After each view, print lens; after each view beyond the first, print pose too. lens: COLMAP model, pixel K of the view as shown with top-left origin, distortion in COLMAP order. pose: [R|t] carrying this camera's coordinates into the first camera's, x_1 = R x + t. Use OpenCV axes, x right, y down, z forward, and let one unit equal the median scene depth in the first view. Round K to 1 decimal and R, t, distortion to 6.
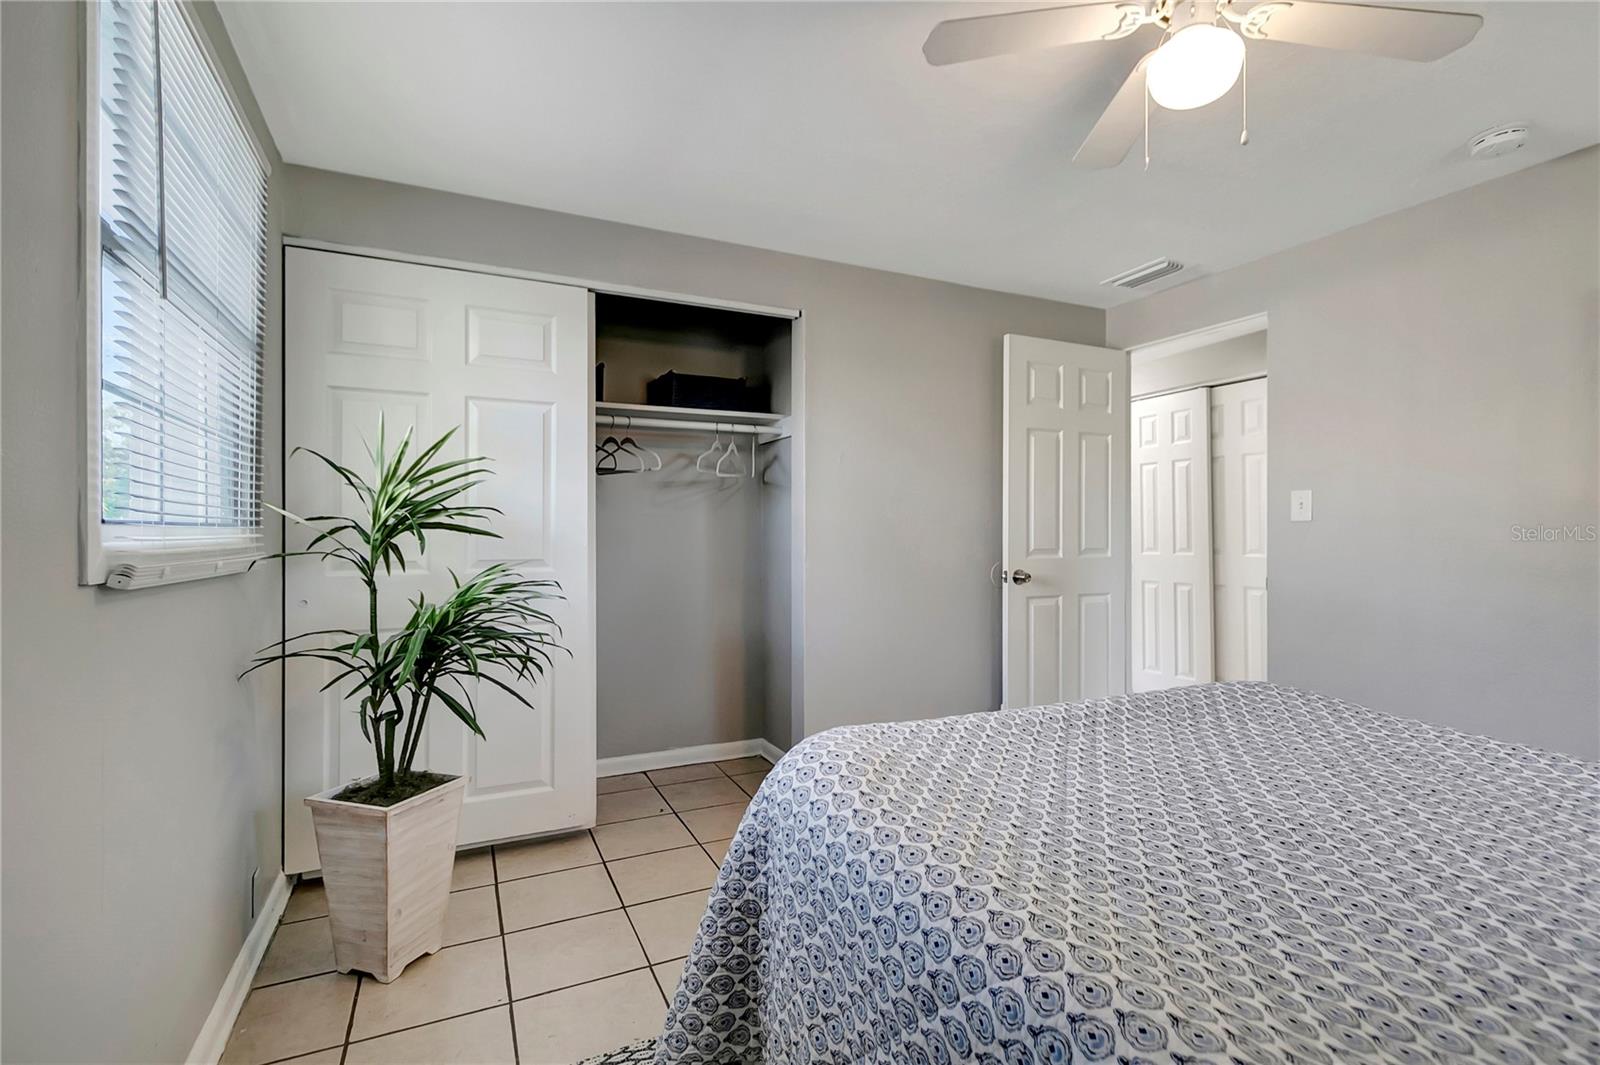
lens RADIAL K [[734.7, 0, 793.6], [0, 734.7, 535.9], [0, 0, 1]] dist [0.012221, -0.000240]
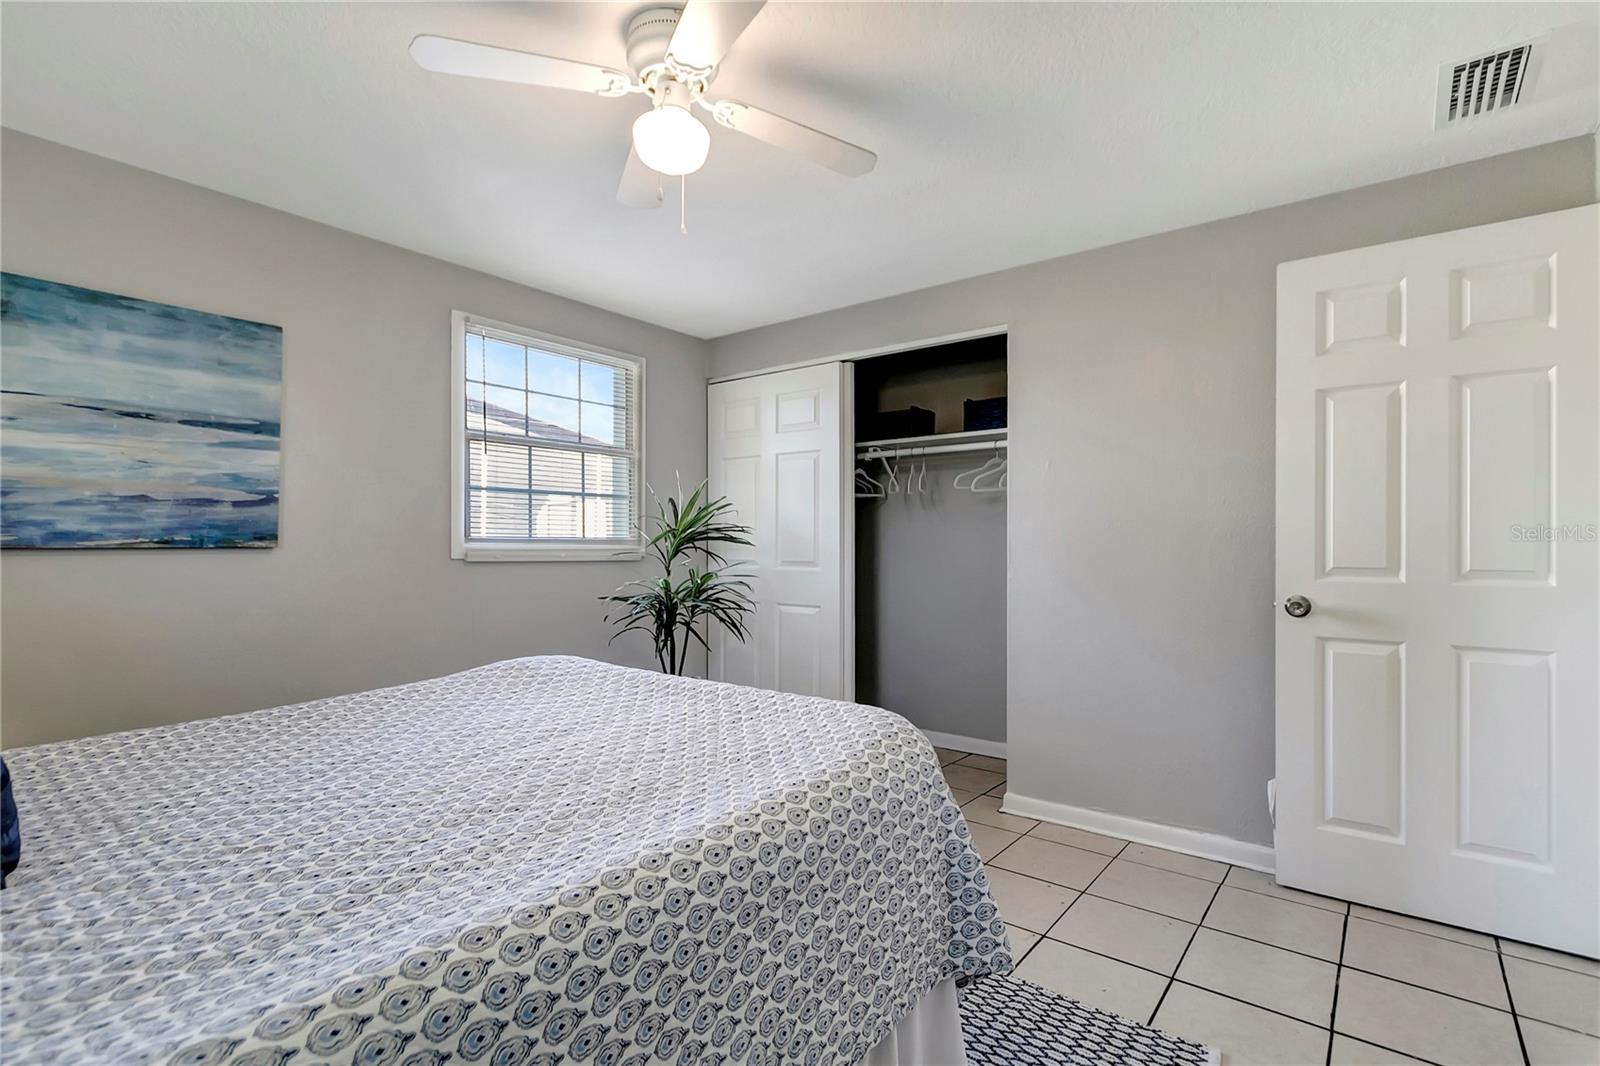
lens RADIAL K [[734.7, 0, 789.5], [0, 734.7, 537.6], [0, 0, 1]] dist [0.012221, -0.000240]
pose [[0.434611, -0.004901, -0.900605, 0.766724], [-0.007717, 0.999928, -0.009165, 0.000999], [0.900585, 0.010933, 0.434542, 0.276241]]
